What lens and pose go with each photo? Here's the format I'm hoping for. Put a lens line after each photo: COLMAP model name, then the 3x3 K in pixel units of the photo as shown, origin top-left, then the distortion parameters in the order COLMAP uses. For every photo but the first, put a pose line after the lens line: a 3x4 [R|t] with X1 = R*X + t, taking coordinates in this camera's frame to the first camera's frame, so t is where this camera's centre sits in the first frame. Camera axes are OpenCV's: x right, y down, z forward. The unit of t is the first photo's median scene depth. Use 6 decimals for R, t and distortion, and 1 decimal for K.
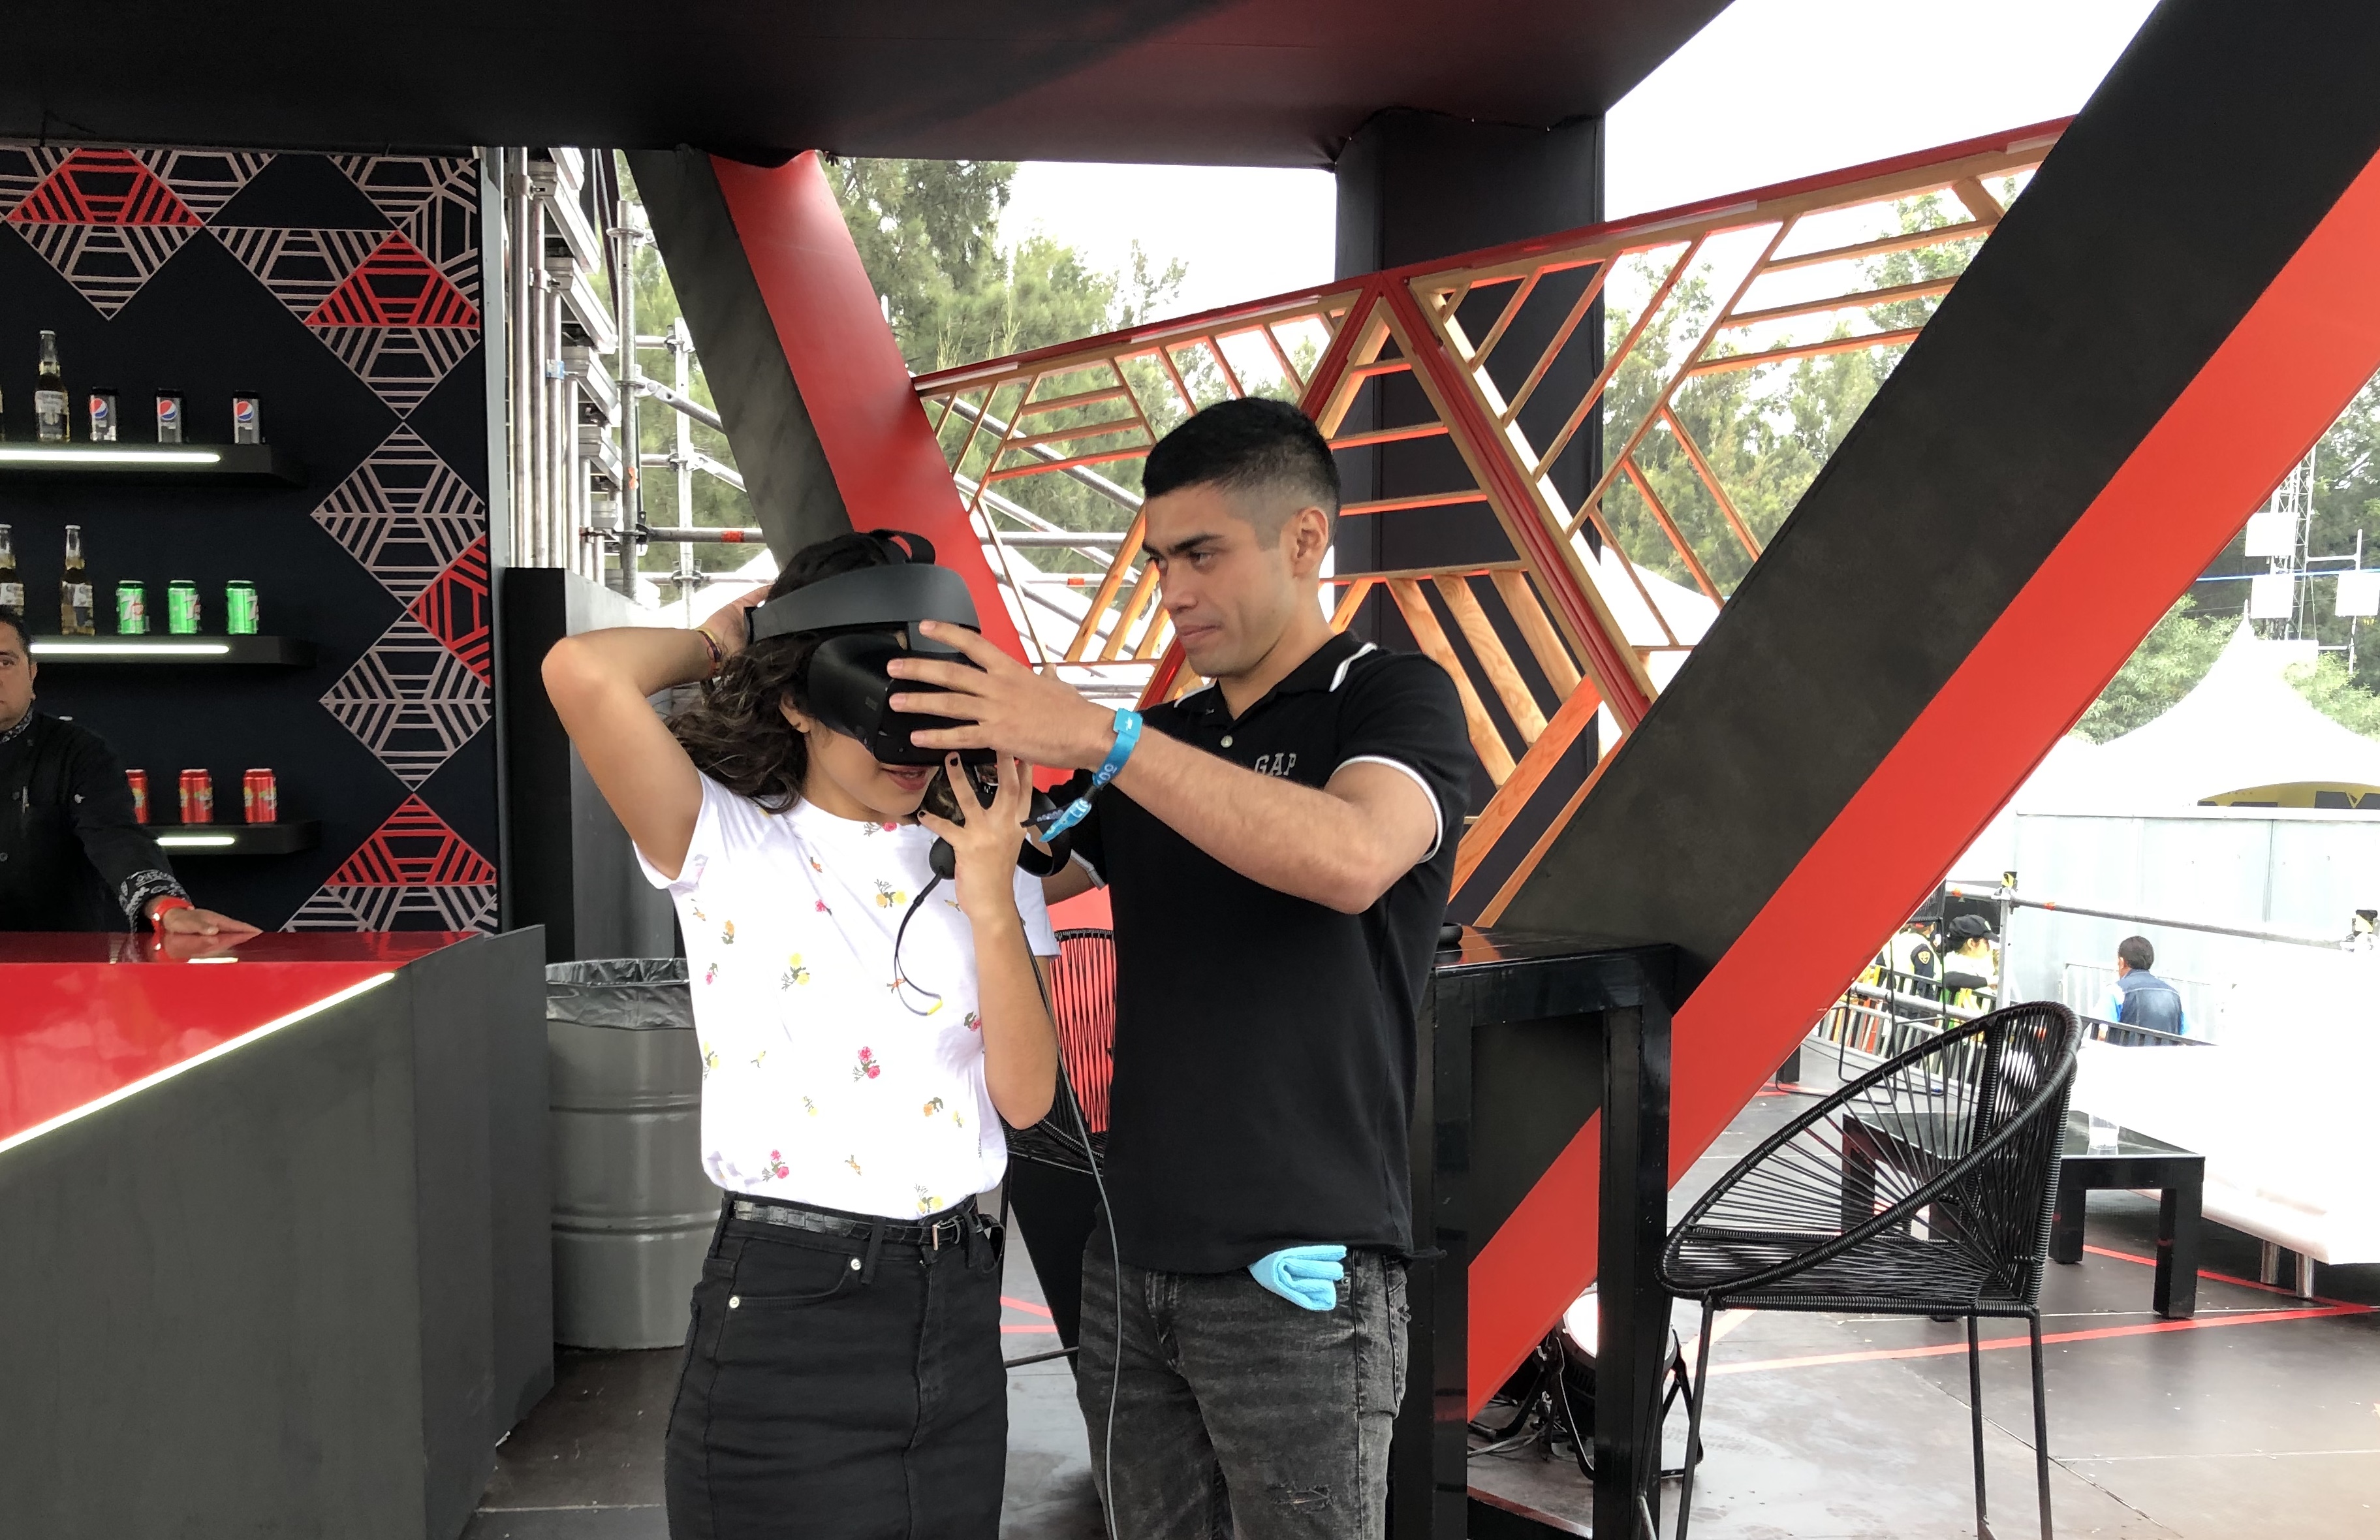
lens RADIAL K [[2161.0, 0, 1134.6], [0, 2161.0, 951.0], [0, 0, 1]] dist [-0.006163, -0.008300]
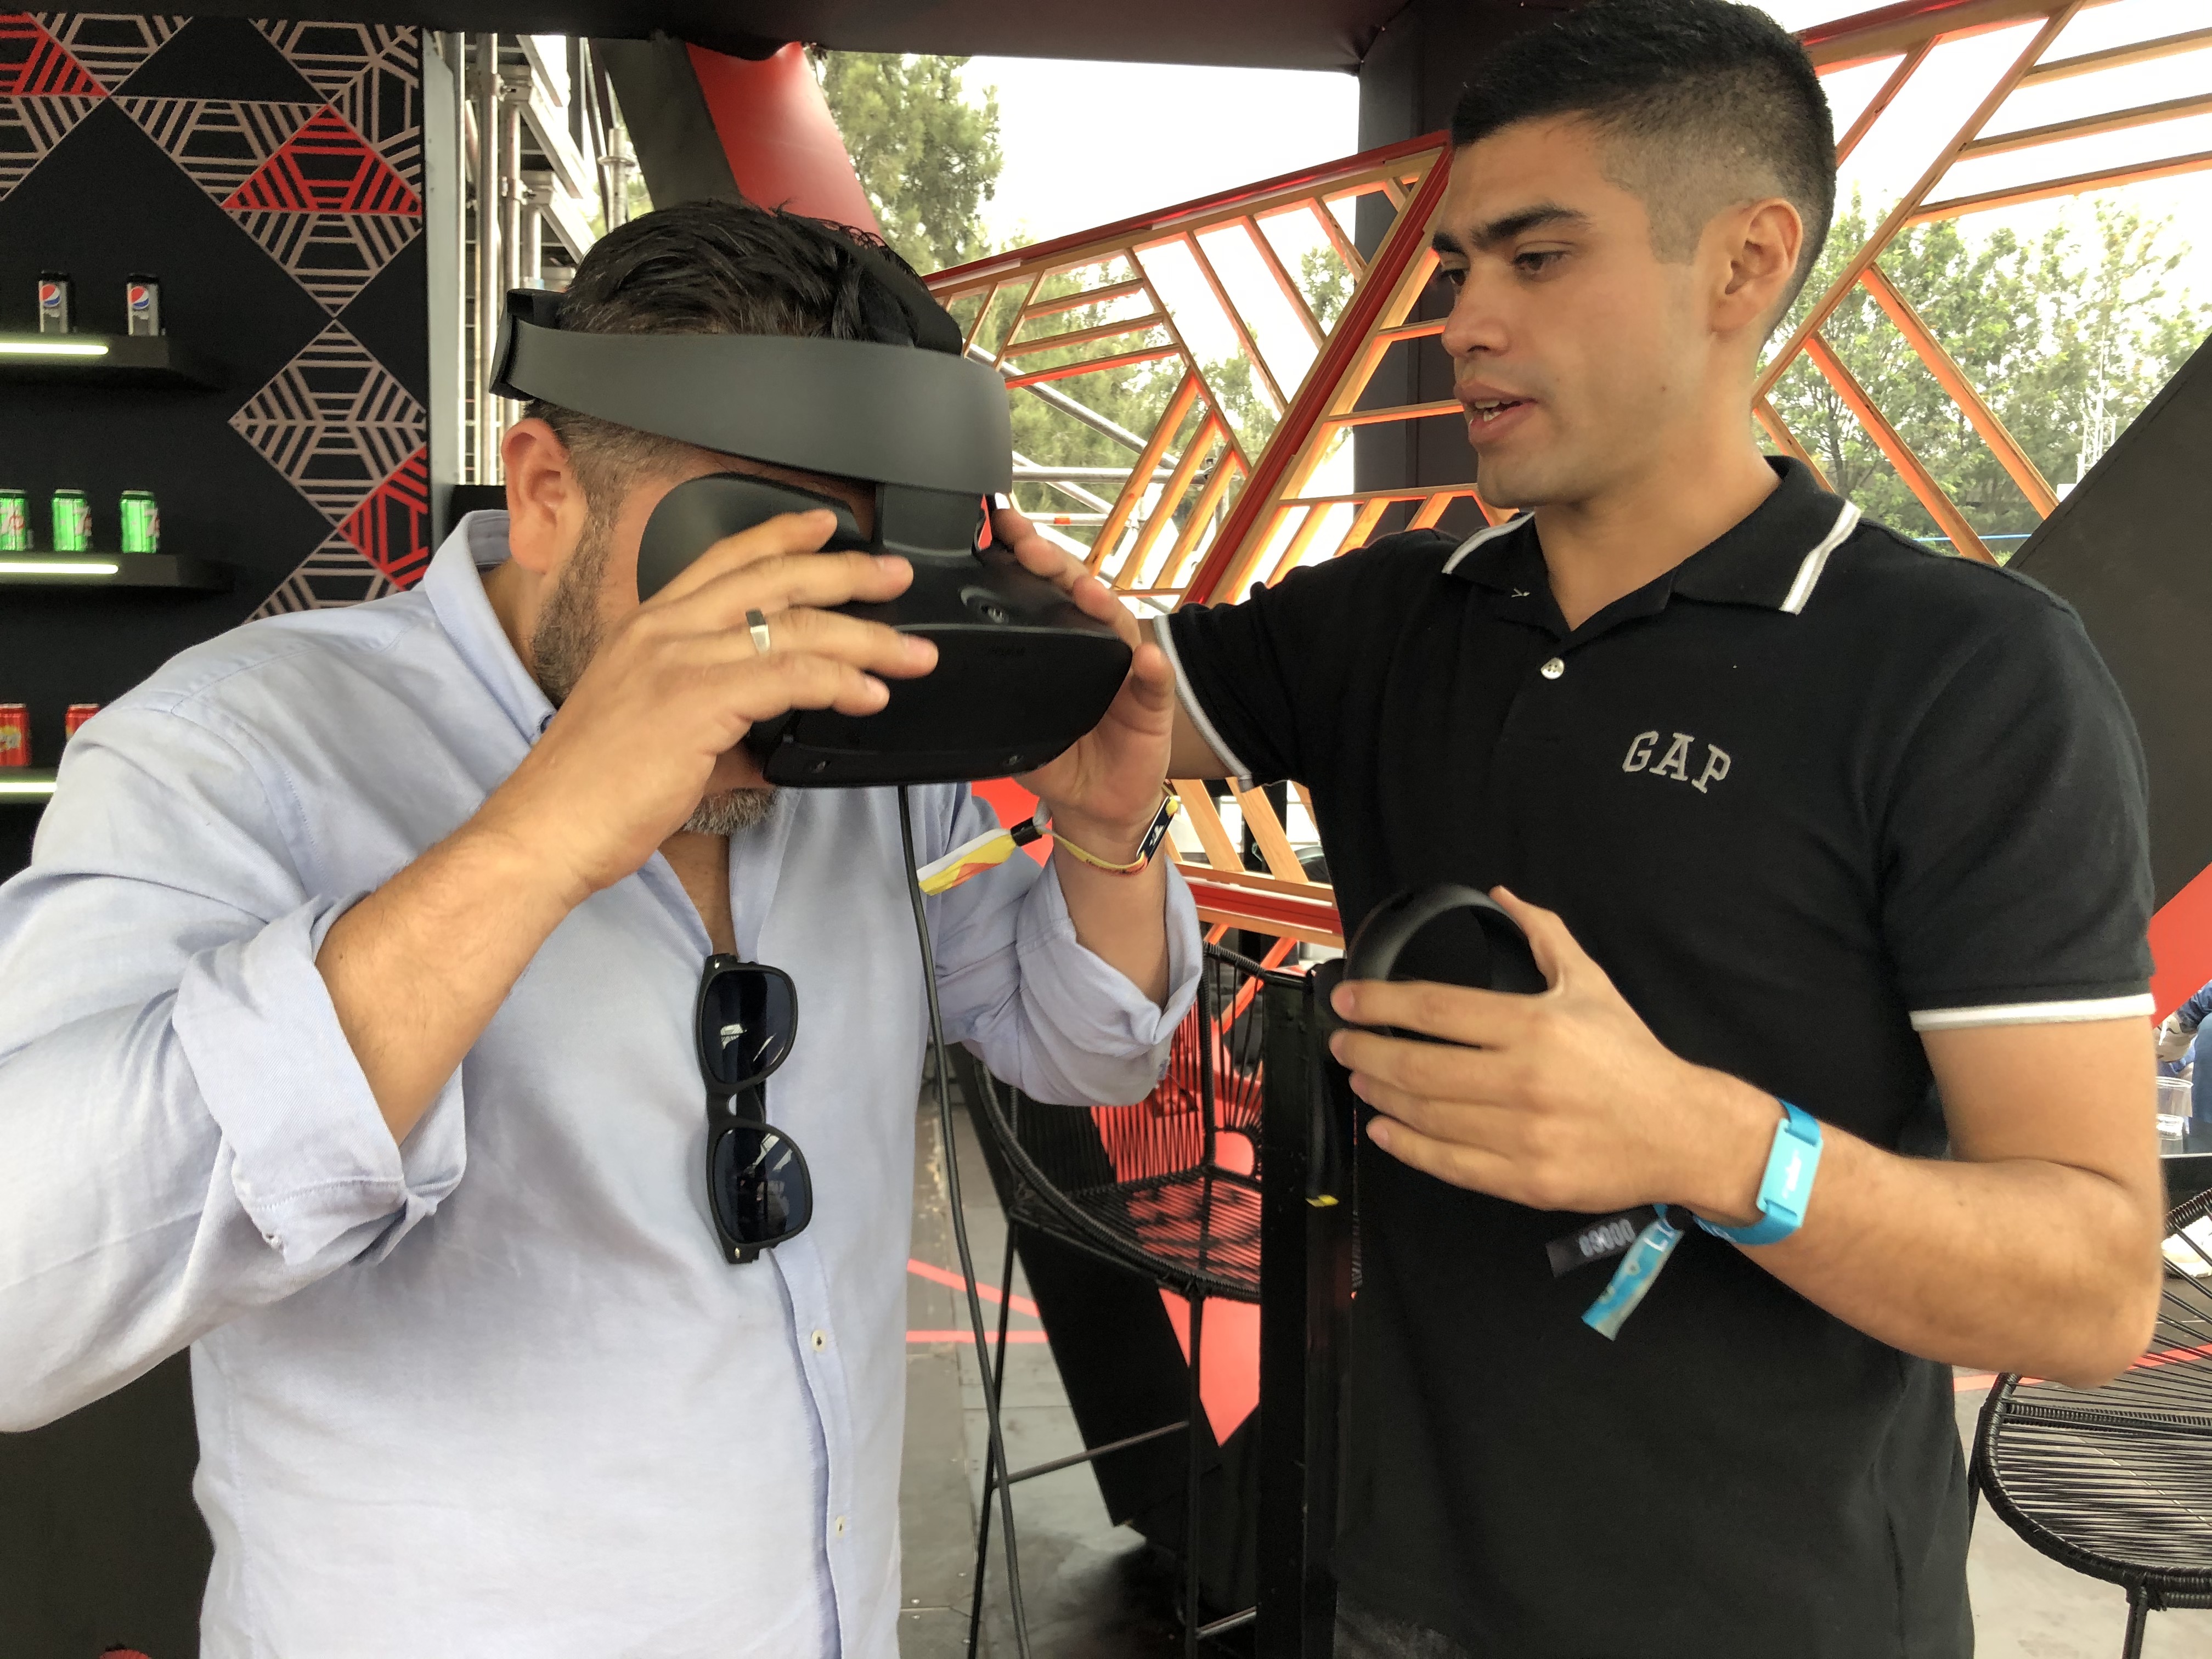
lens RADIAL K [[1777.0, 0, 1104.7], [0, 1777.0, 795.9], [0, 0, 1]] dist [0.001971, 0.012397]
pose [[0.999919, 0.007956, 0.009974, -0.024610], [-0.007693, 0.999630, -0.026090, -0.030280], [-0.010178, 0.026011, 0.999610, 0.261892]]
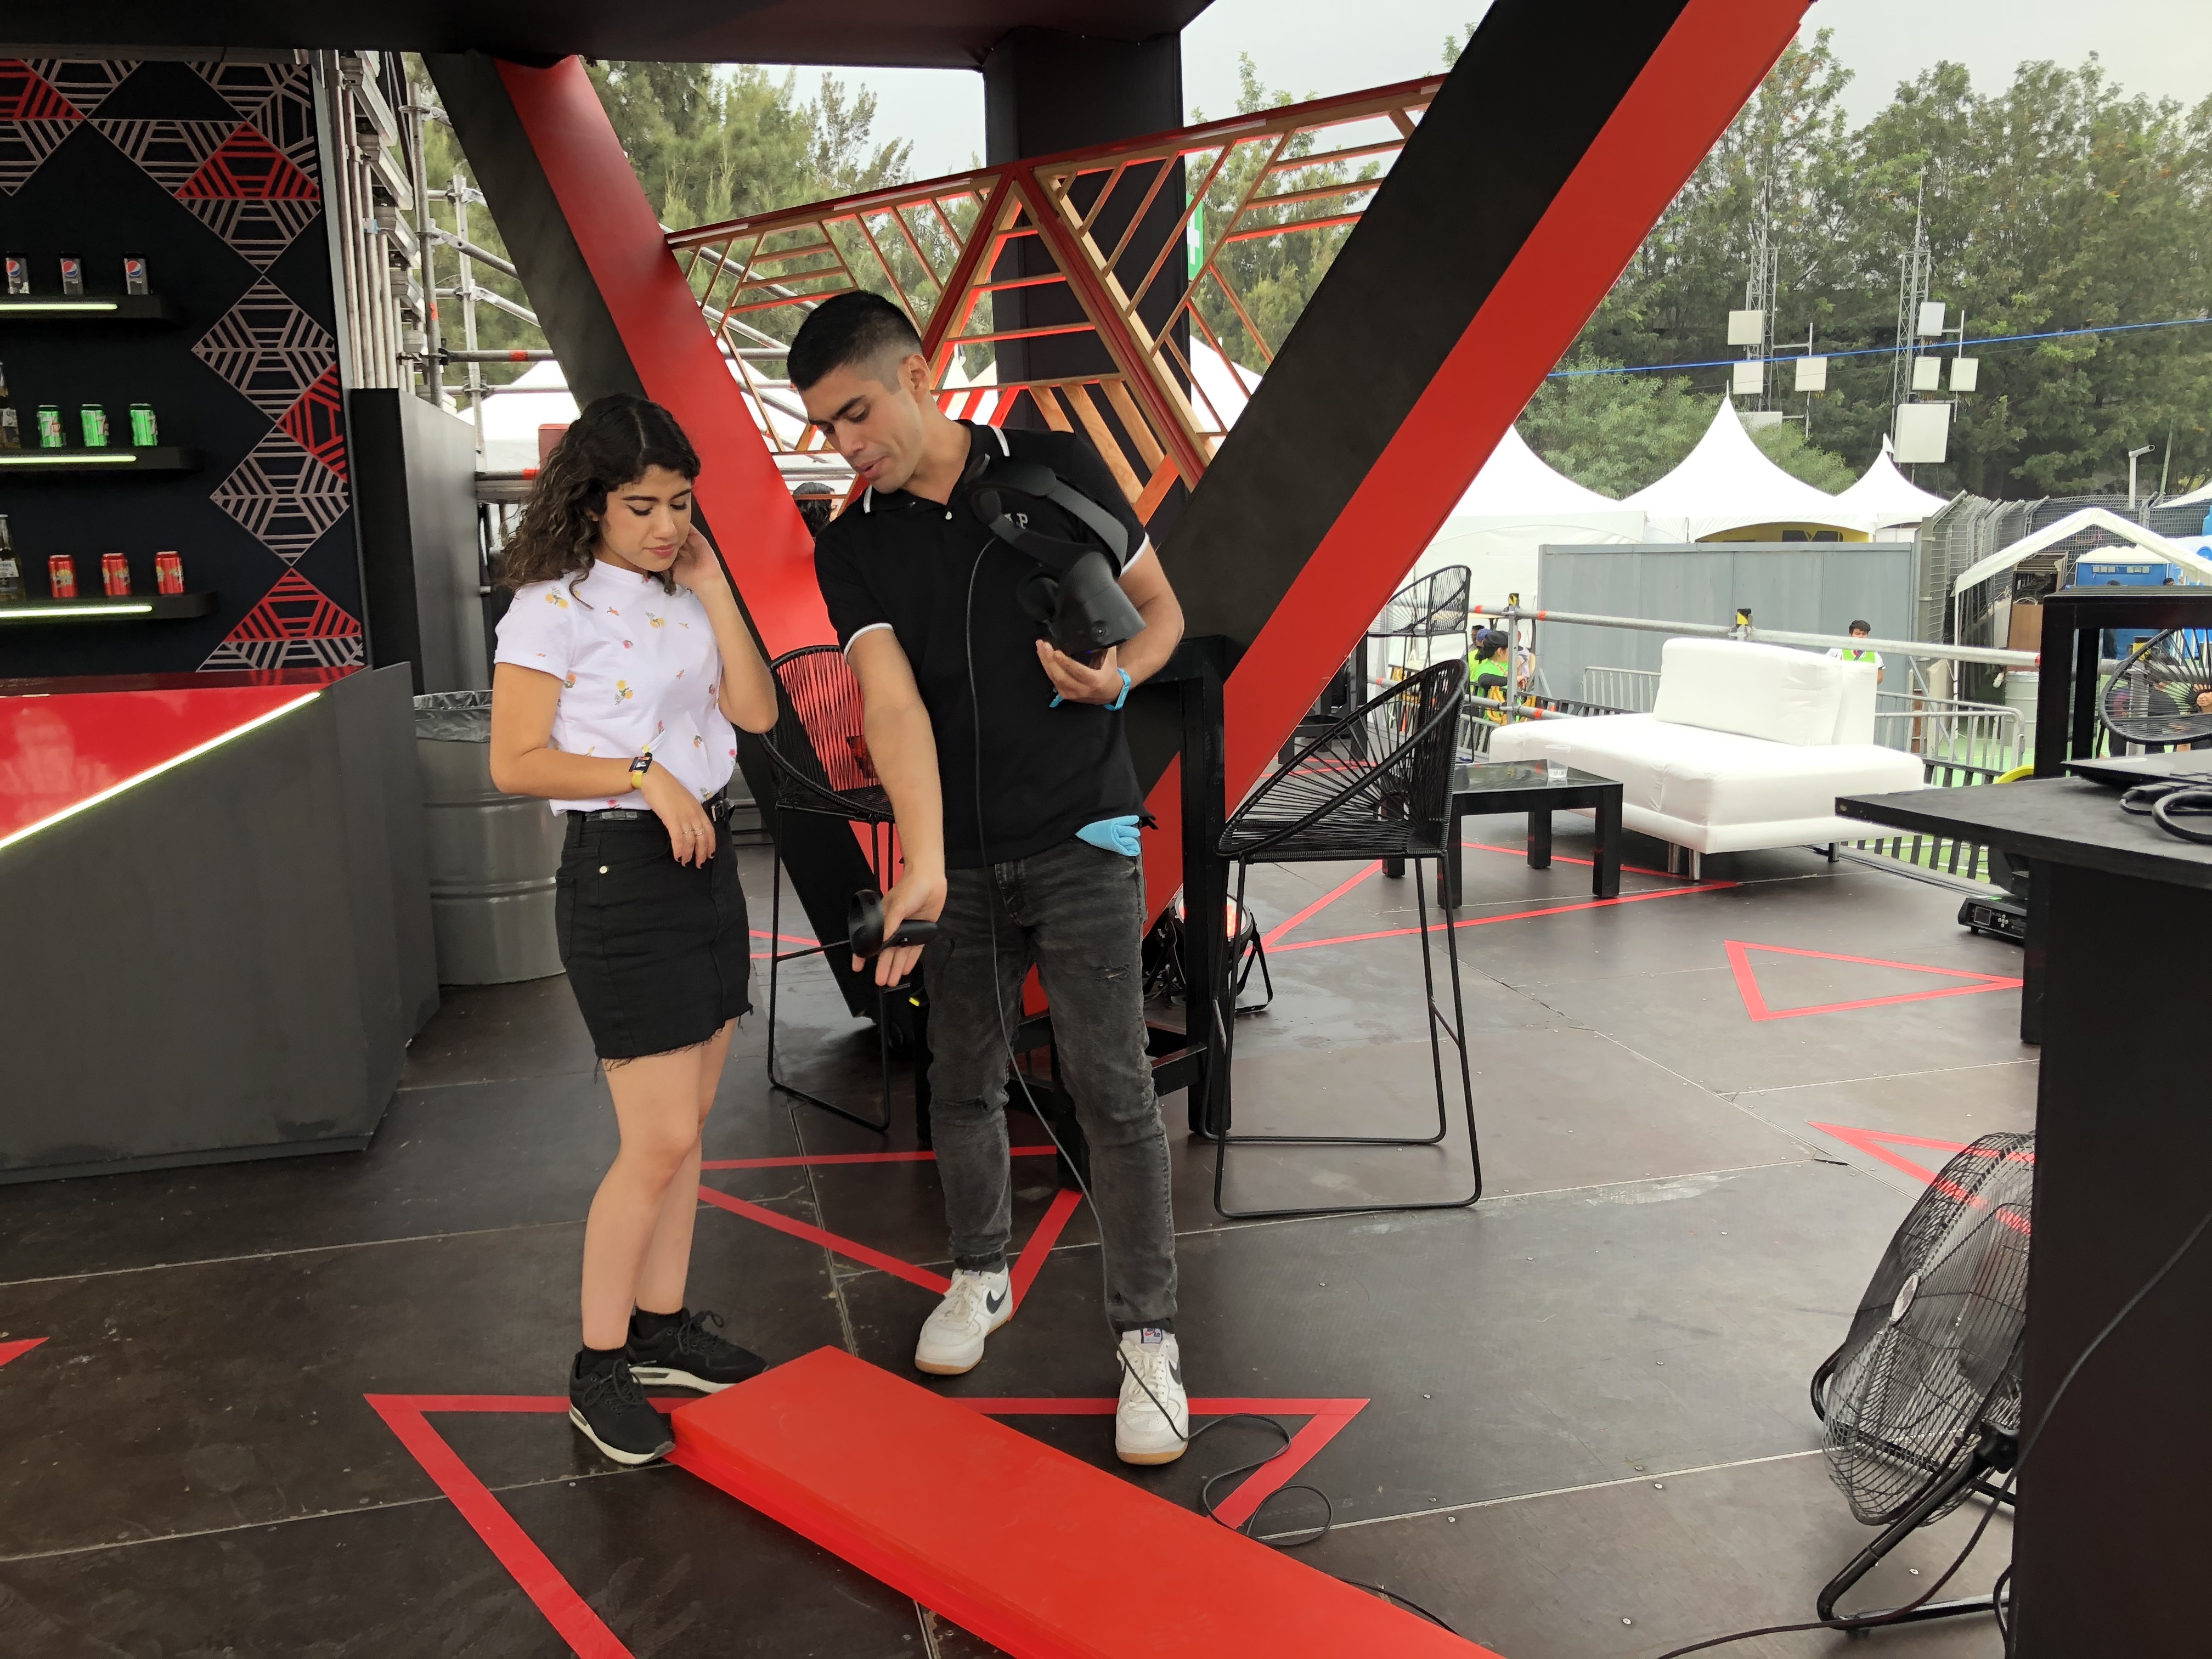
lens RADIAL K [[1824.9, 0, 1106.0], [0, 1824.9, 829.5], [0, 0, 1]] dist [-0.000601, 0.007889]
pose [[0.990176, -0.051171, 0.130125, -0.001293], [0.041503, 0.996247, 0.075954, 0.020802], [-0.133523, -0.069807, 0.988584, -0.159510]]
